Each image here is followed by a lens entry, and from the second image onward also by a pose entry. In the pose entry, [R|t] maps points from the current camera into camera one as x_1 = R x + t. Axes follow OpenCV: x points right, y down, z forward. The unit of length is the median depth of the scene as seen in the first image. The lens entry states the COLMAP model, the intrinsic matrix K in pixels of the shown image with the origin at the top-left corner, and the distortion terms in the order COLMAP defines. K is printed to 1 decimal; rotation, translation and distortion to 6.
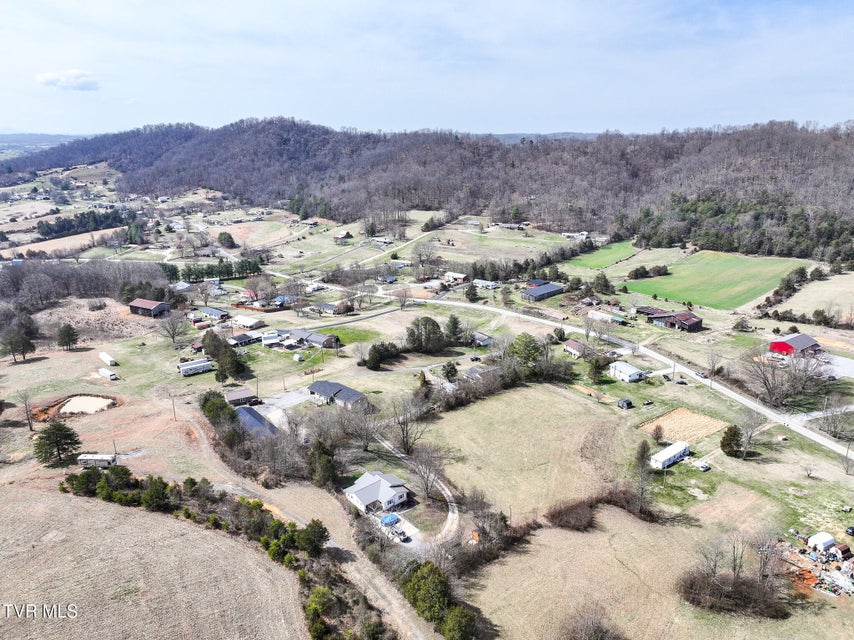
lens RADIAL K [[608.2, 0, 431.0], [0, 608.2, 318.4], [0, 0, 1]] dist [0.005713, 0.004106]
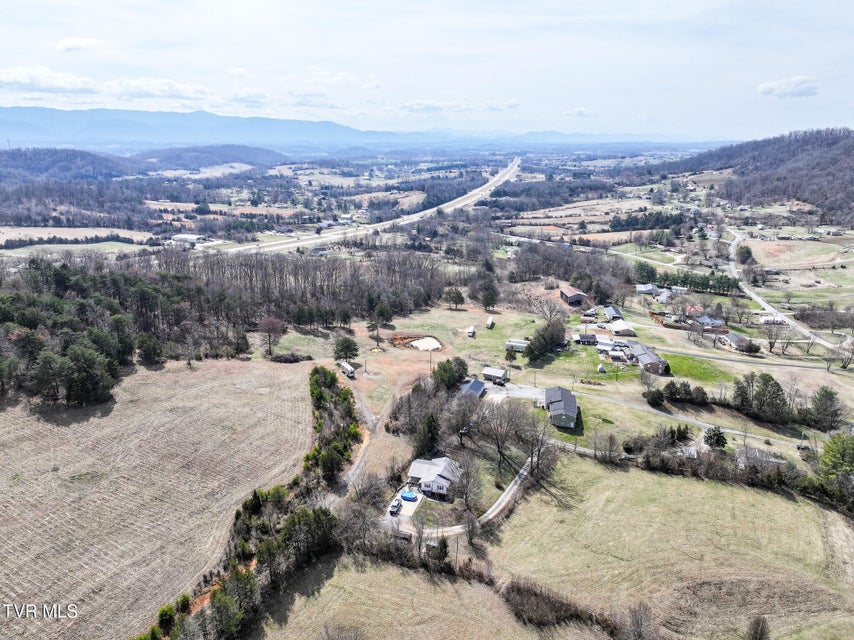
lens RADIAL K [[608.2, 0, 431.0], [0, 608.2, 318.4], [0, 0, 1]] dist [0.005713, 0.004106]
pose [[0.508710, 0.239043, -0.827087, 0.197930], [-0.247231, 0.960779, 0.125620, -0.030945], [0.824677, 0.140577, 0.547856, 0.098758]]
